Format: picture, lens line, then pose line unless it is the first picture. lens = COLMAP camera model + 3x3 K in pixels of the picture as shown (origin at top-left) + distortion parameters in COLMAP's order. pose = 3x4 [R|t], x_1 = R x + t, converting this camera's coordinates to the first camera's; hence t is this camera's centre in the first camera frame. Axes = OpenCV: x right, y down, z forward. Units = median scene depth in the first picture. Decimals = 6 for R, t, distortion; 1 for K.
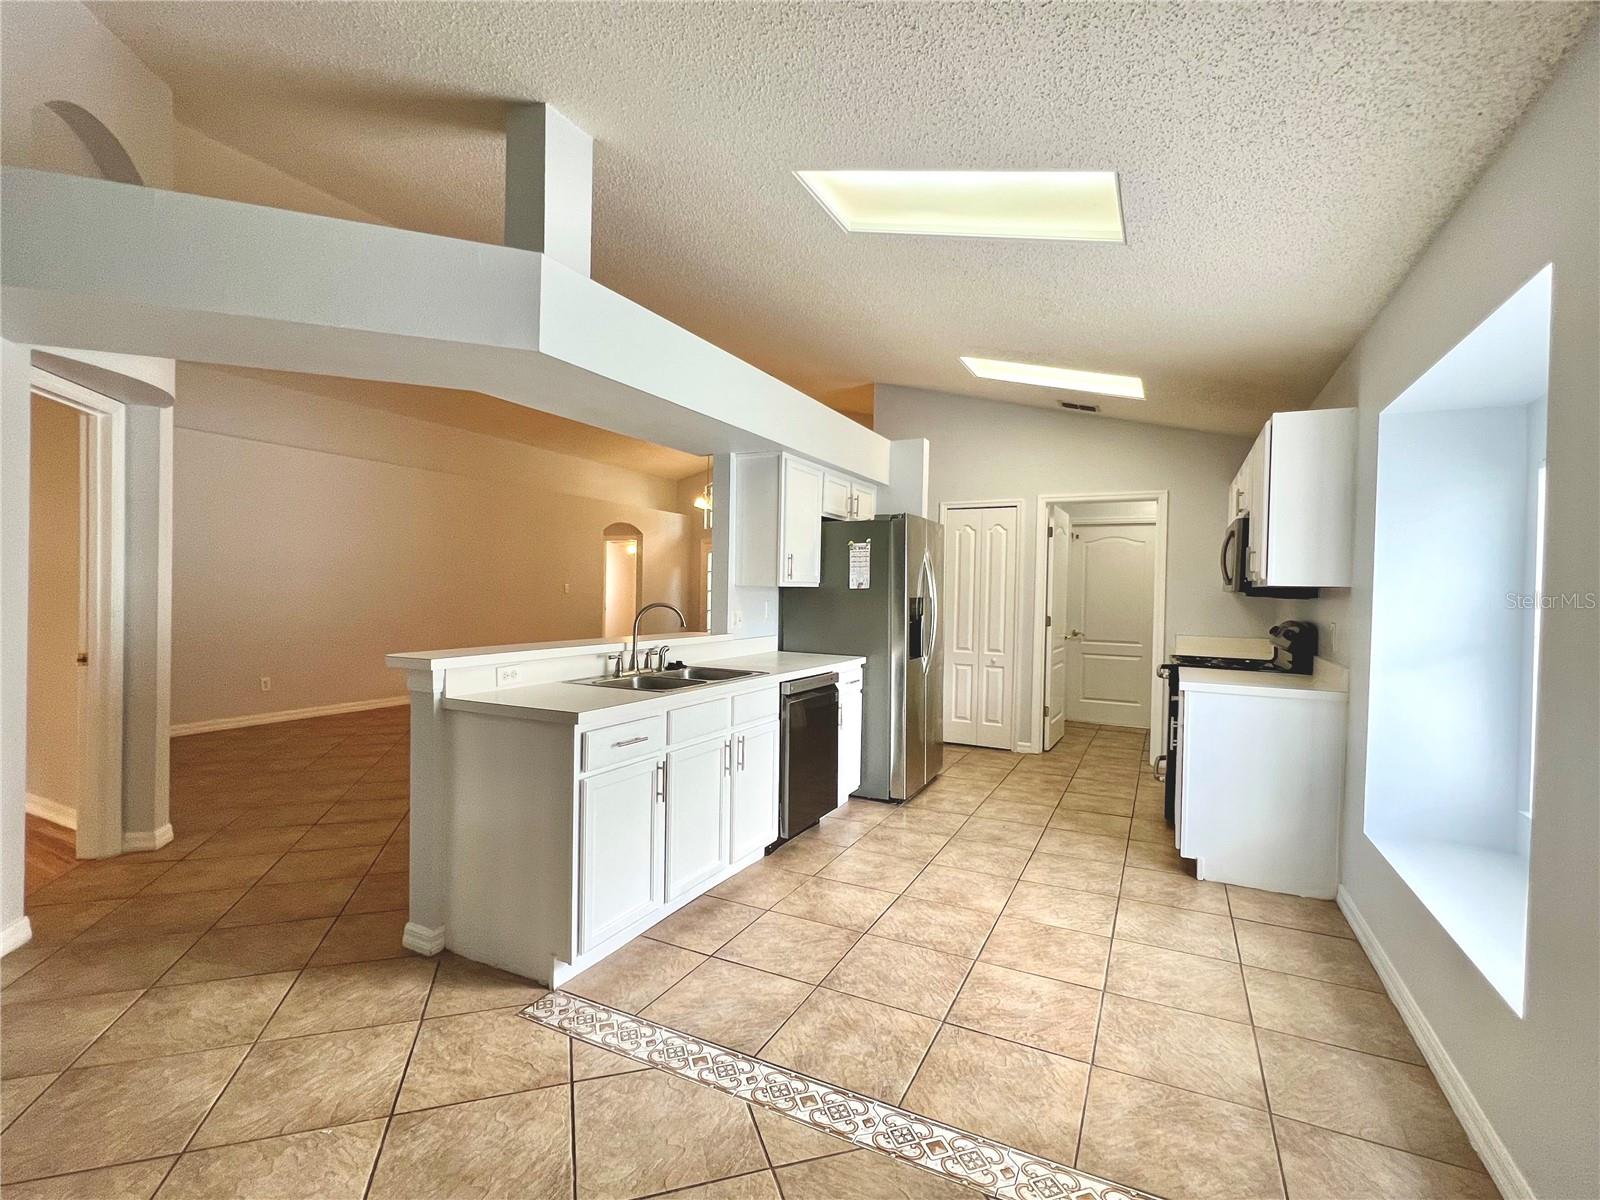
lens RADIAL K [[724.1, 0, 800.2], [0, 724.1, 593.5], [0, 0, 1]] dist [-0.000998, -0.000323]
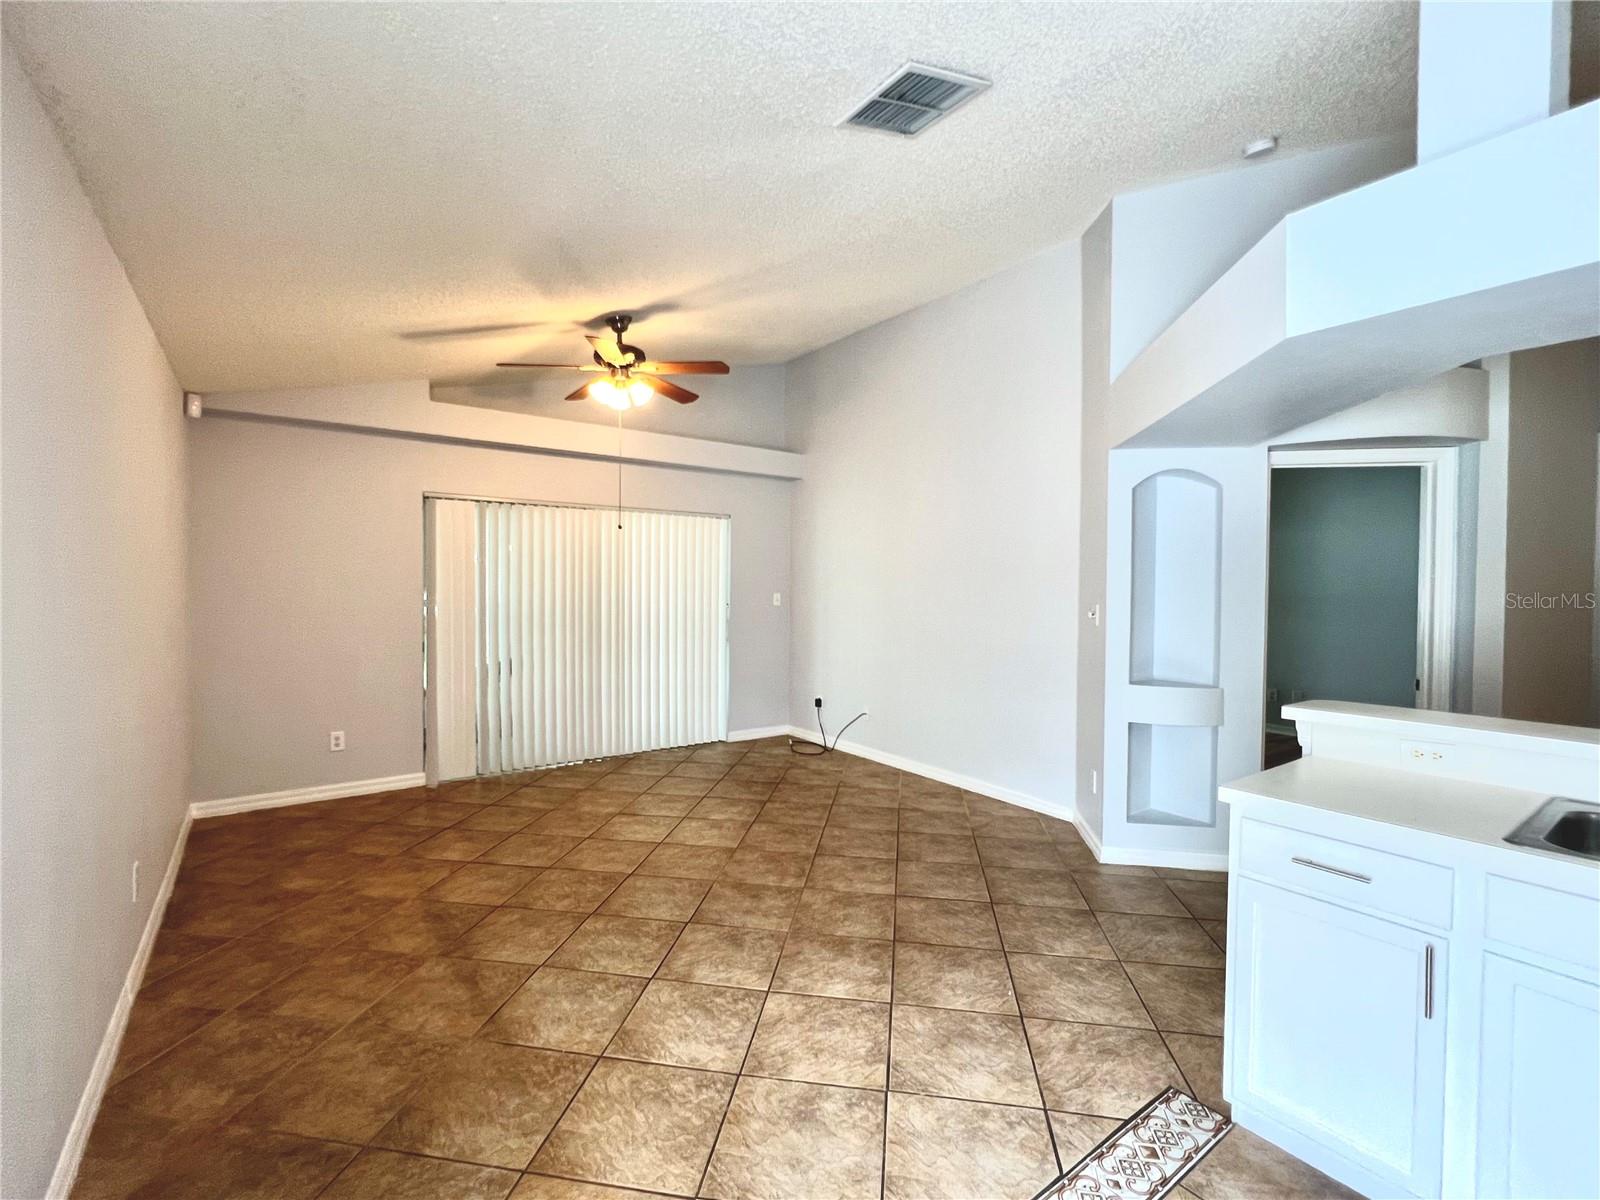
lens RADIAL K [[724.1, 0, 800.2], [0, 724.1, 593.5], [0, 0, 1]] dist [-0.000998, -0.000323]
pose [[-0.452773, -0.009972, -0.891570, 0.434785], [-0.021711, 0.999764, -0.000157, -0.025828], [0.891362, 0.019286, -0.452882, 0.652627]]
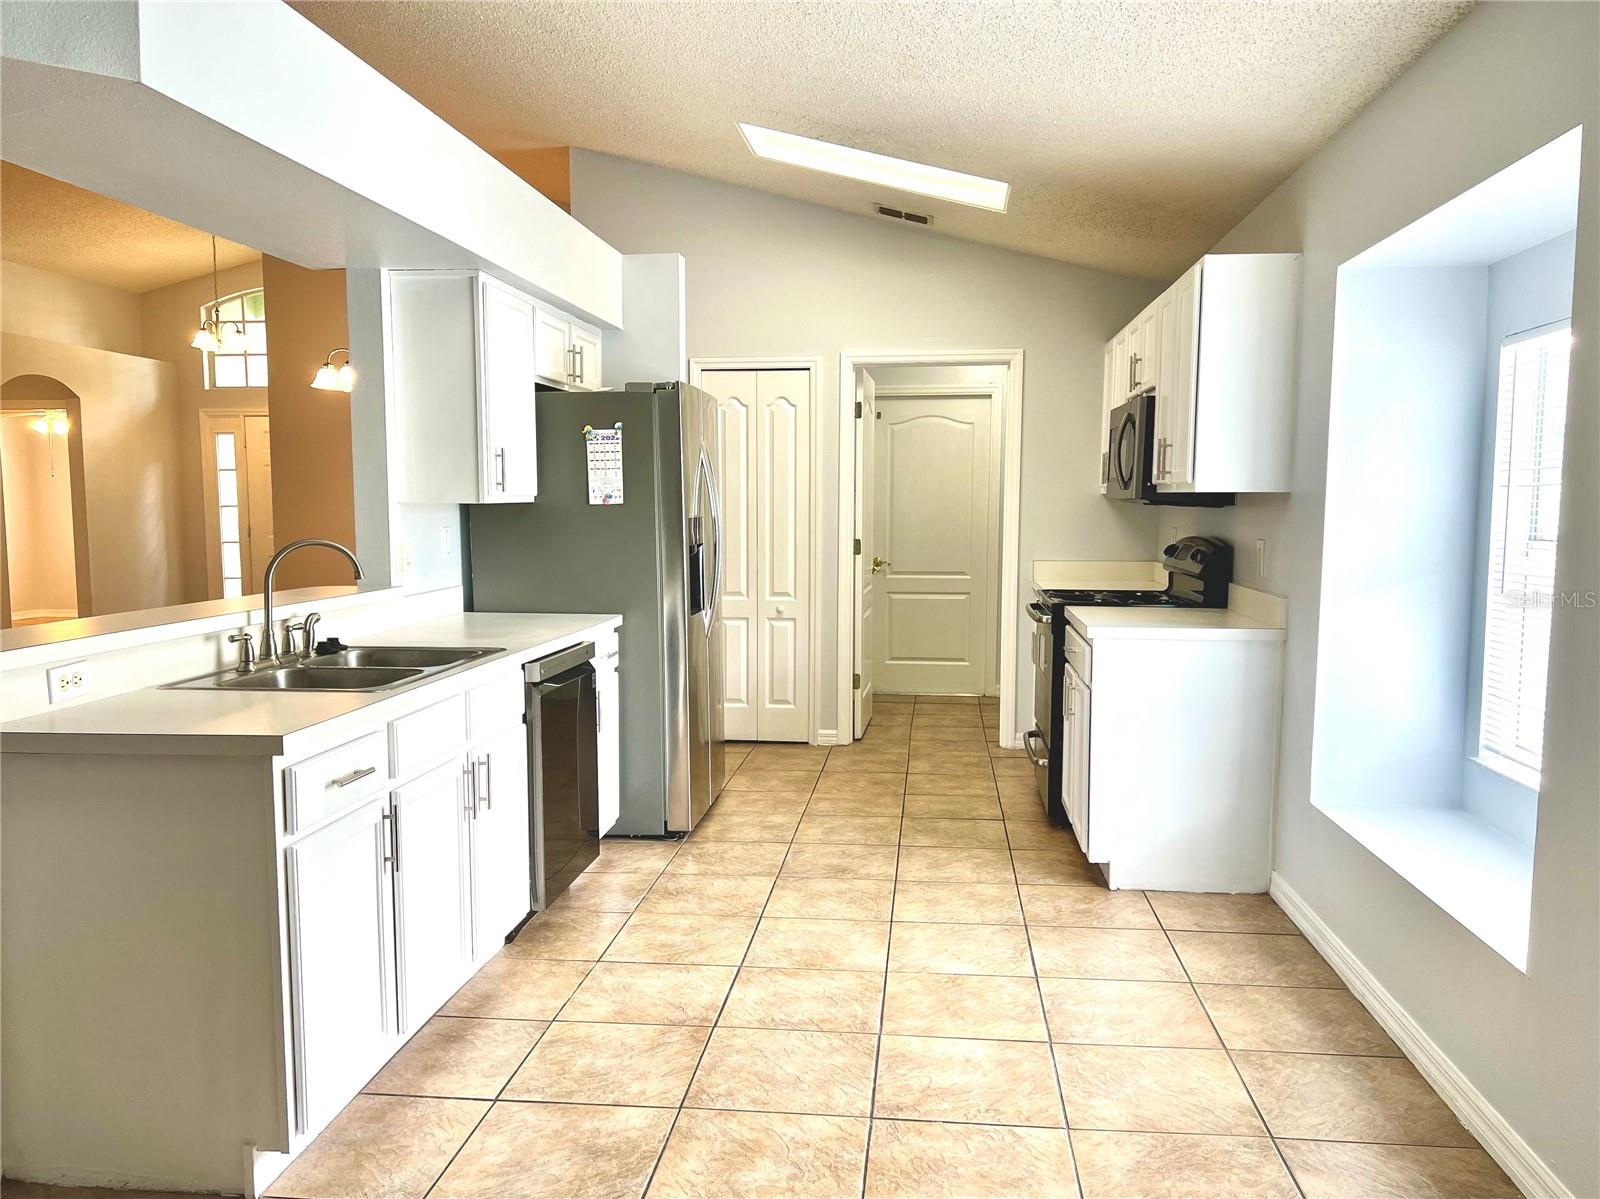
lens RADIAL K [[1222.7, 0, 798.6], [0, 1222.7, 610.9], [0, 0, 1]] dist [0.084813, -0.121354]
pose [[0.936395, -0.049565, 0.347431, -0.173692], [0.017998, 0.995456, 0.093504, -0.014543], [-0.350487, -0.081303, 0.933032, -0.048197]]
